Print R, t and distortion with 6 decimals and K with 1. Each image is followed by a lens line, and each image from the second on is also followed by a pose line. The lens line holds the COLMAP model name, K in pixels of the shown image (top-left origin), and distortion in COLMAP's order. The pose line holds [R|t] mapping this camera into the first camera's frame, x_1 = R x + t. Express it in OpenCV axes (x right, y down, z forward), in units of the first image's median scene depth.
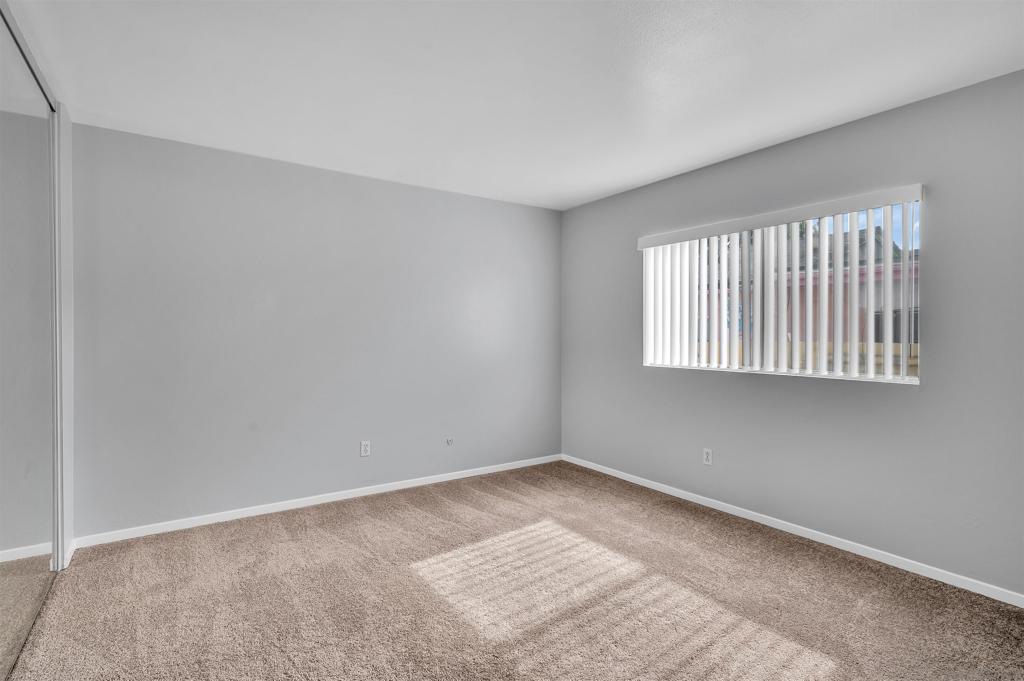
lens RADIAL K [[507.0, 0, 512.0], [0, 507.0, 340.5], [0, 0, 1]] dist [0.001734, 0.000405]
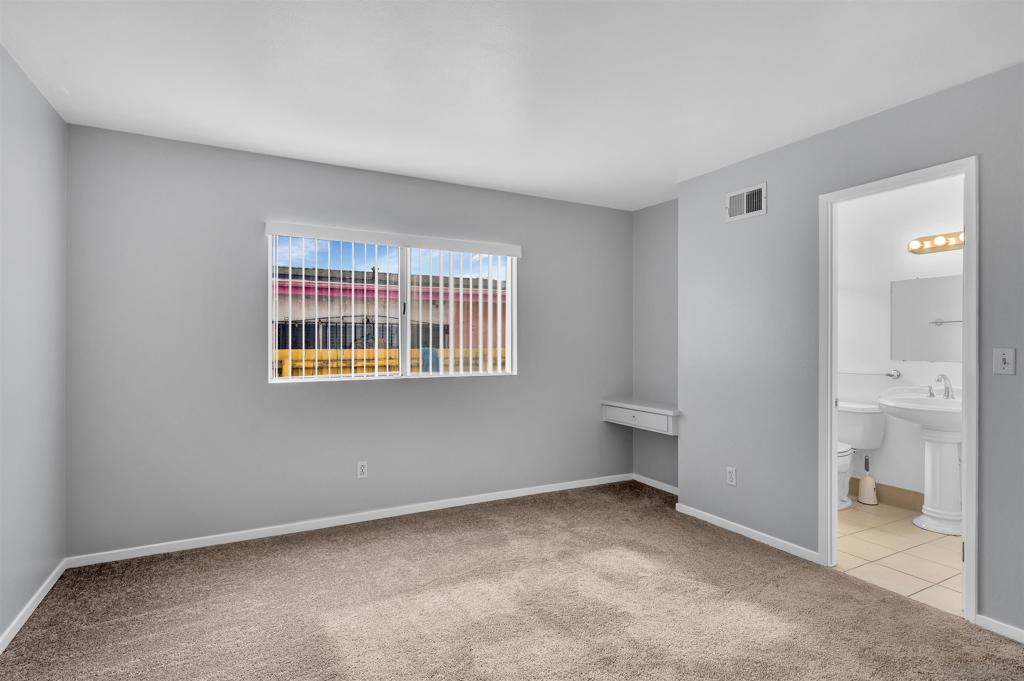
lens RADIAL K [[507.0, 0, 512.0], [0, 507.0, 340.5], [0, 0, 1]] dist [0.001734, 0.000405]
pose [[0.120845, 0.000367, 0.992671, -0.599595], [0.014850, 0.999887, -0.002178, -0.012129], [-0.992560, 0.015004, 0.120826, 0.661170]]
